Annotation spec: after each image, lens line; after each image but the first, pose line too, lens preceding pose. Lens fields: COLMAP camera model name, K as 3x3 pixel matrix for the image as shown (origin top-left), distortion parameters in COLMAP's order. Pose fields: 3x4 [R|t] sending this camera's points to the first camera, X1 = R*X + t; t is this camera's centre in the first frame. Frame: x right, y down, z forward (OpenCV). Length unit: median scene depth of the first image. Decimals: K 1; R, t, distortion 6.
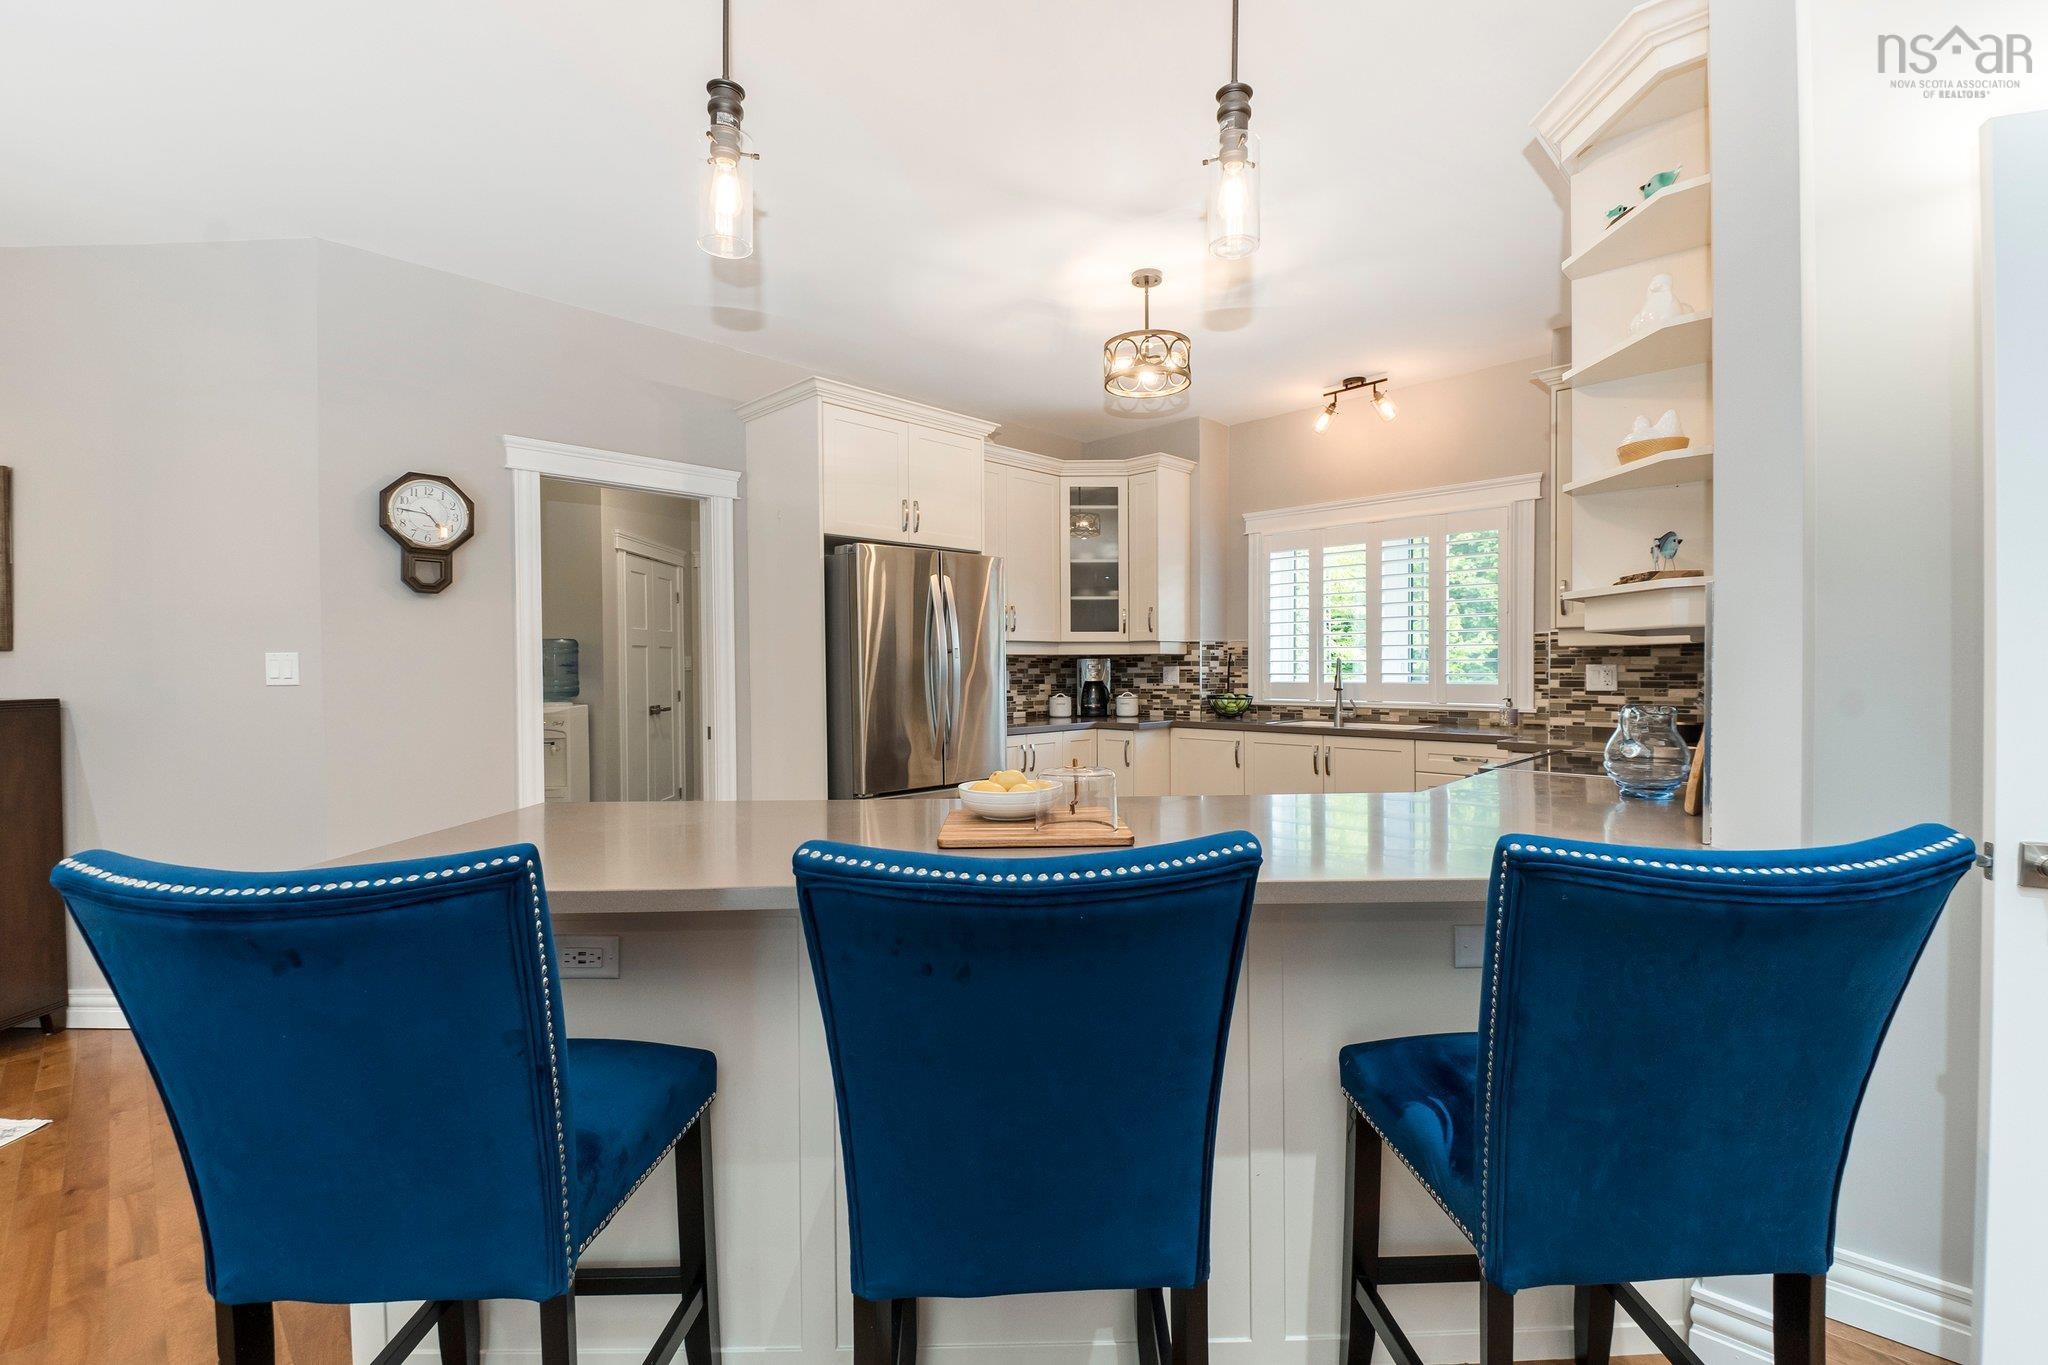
lens RADIAL K [[889.6, 0, 1049.0], [0, 889.6, 677.3], [0, 0, 1]] dist [0.023560, -0.022399]
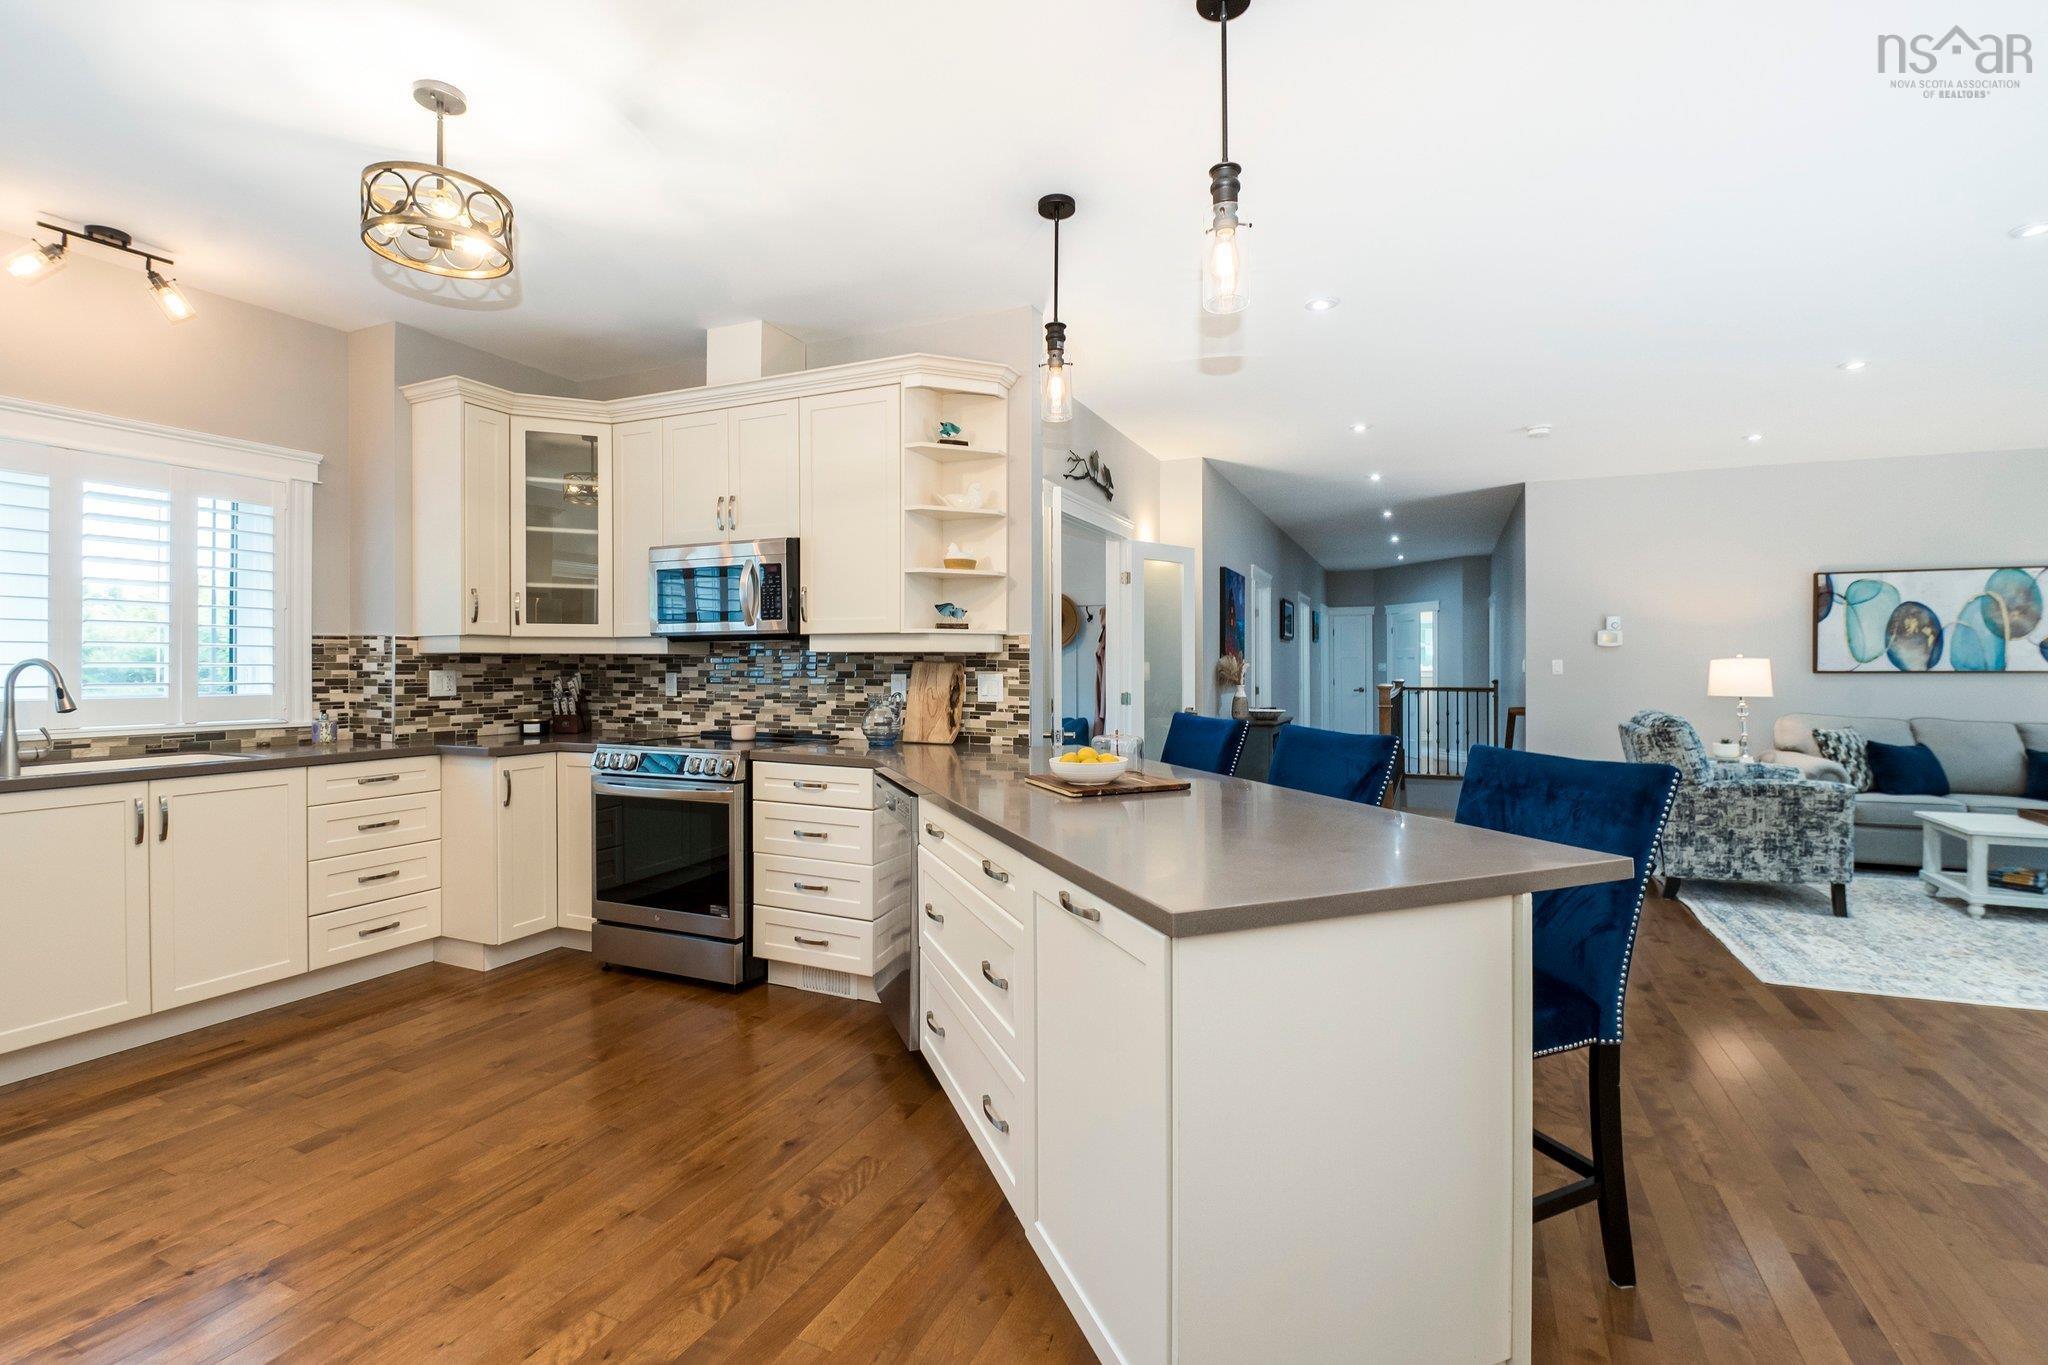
lens RADIAL K [[897.0, 0, 1050.8], [0, 897.0, 668.8], [0, 0, 1]] dist [0.022745, -0.022983]
pose [[-0.351352, 0.002819, 0.936239, -0.539142], [0.014919, 0.999885, 0.002588, -0.007818], [-0.936125, 0.014877, -0.351354, 0.635690]]
